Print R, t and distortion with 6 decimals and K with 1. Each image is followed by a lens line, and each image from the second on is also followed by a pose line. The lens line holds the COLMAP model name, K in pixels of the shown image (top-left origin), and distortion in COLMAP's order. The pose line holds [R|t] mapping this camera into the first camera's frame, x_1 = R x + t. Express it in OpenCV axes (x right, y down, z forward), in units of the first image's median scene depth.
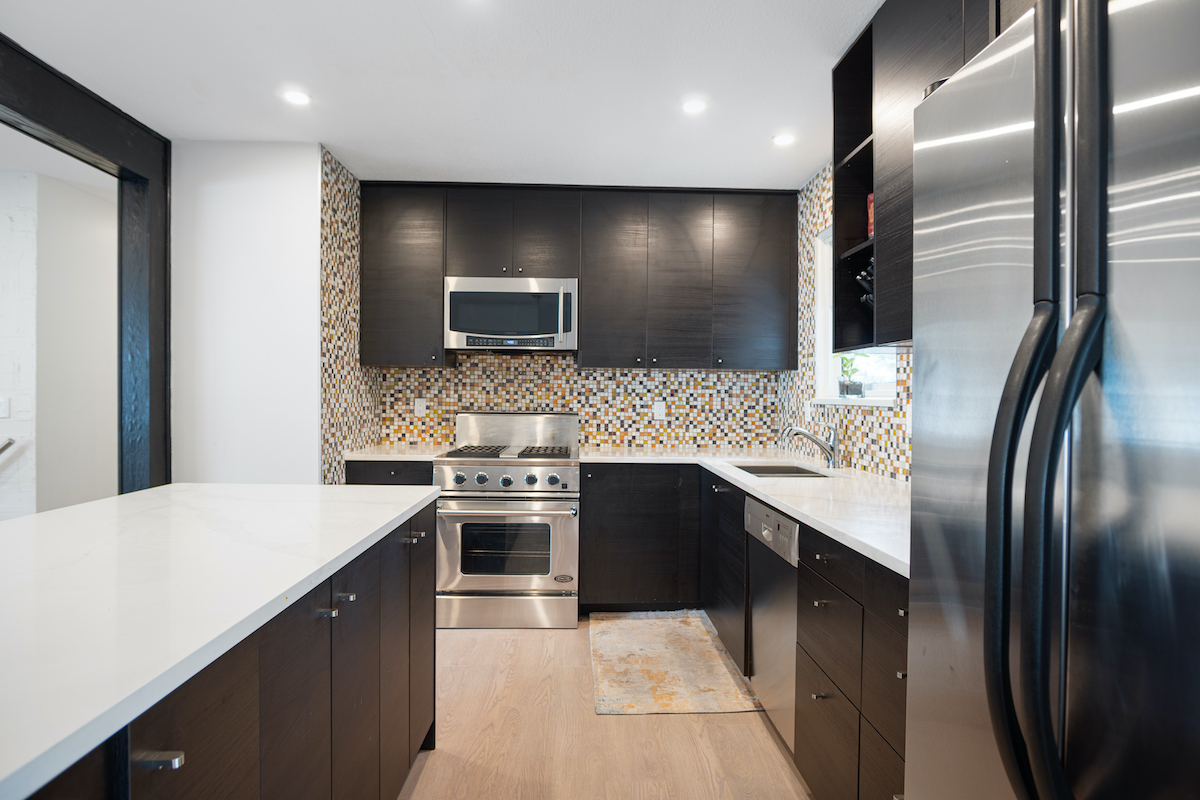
lens RADIAL K [[643.3, 0, 595.5], [0, 643.3, 402.4], [0, 0, 1]] dist [-0.032669, 0.009867]
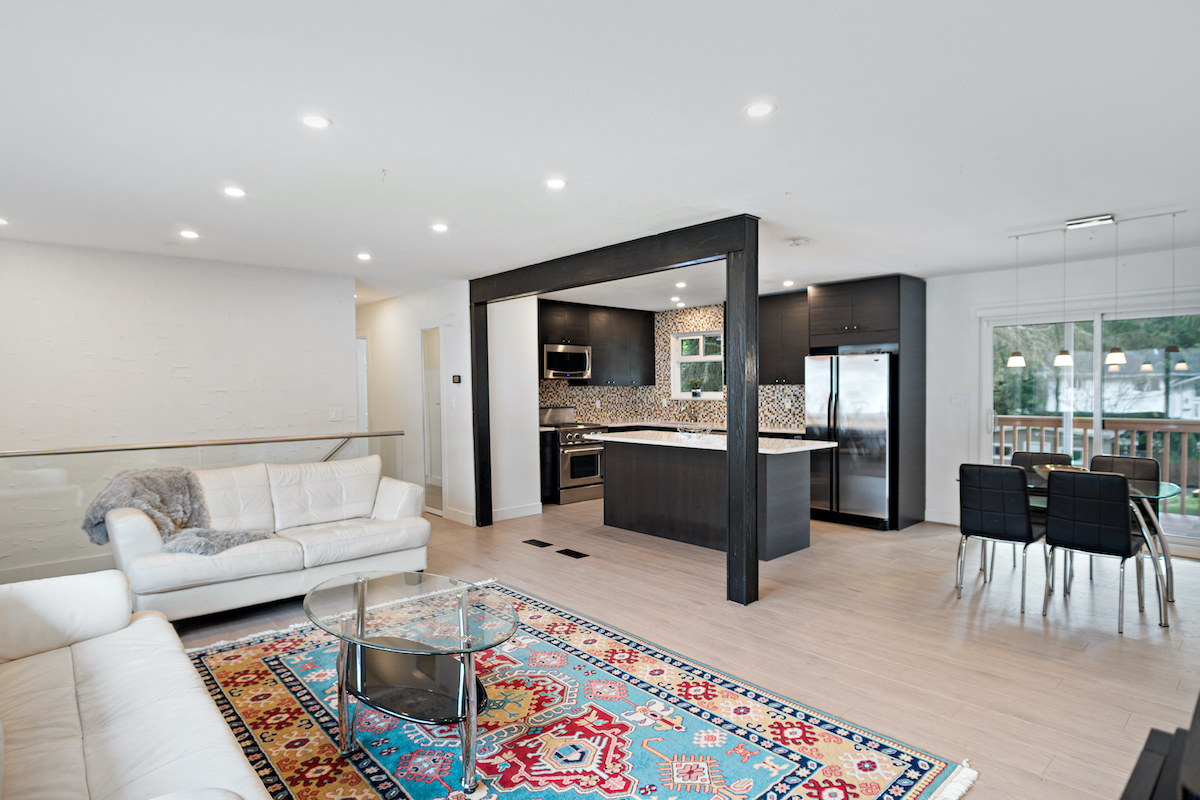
lens RADIAL K [[643.3, 0, 595.5], [0, 643.3, 402.4], [0, 0, 1]] dist [-0.032669, 0.009867]
pose [[0.757997, -0.030286, 0.651555, -1.320973], [0.020130, 0.999532, 0.023043, -0.043741], [-0.651947, -0.004351, 0.758252, -0.635951]]
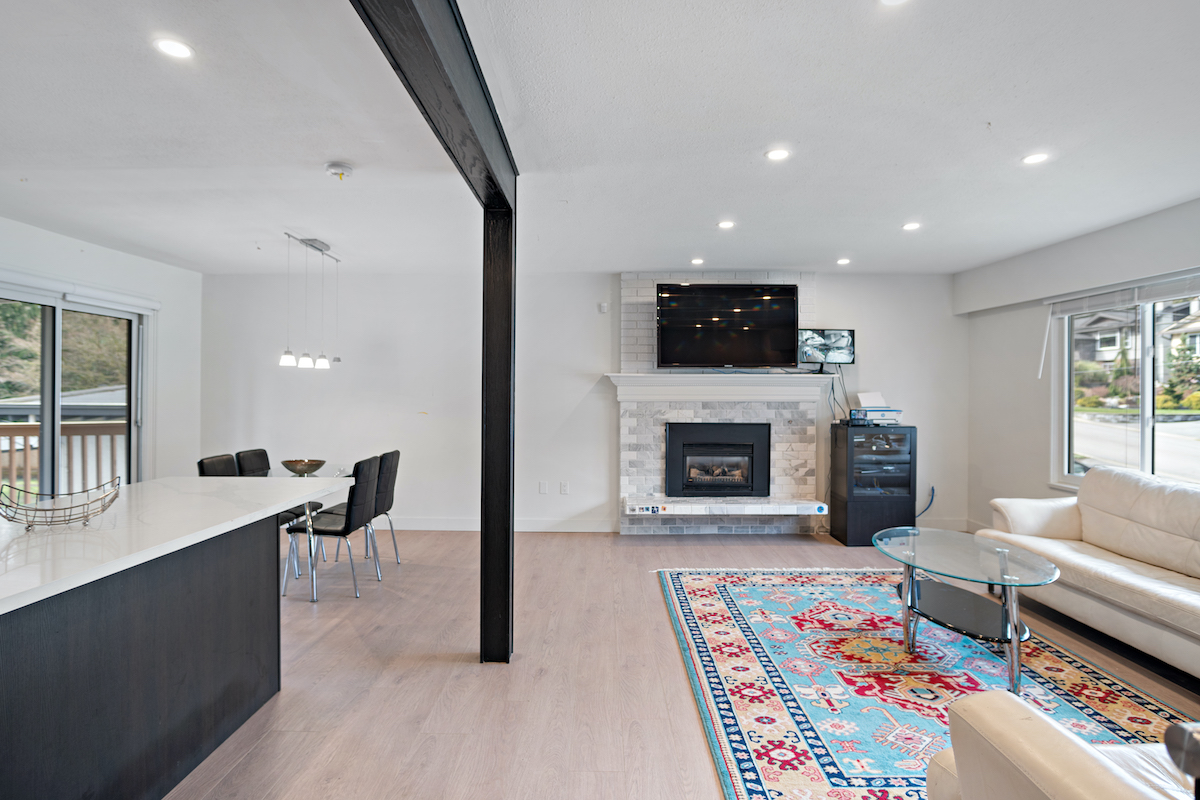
lens RADIAL K [[648.4, 0, 595.5], [0, 648.4, 390.5], [0, 0, 1]] dist [-0.035257, 0.010897]
pose [[-0.999293, -0.013820, 0.034971, -0.643913], [-0.013675, 0.999897, 0.004387, -0.035262], [-0.035028, 0.003906, -0.999379, 0.752105]]
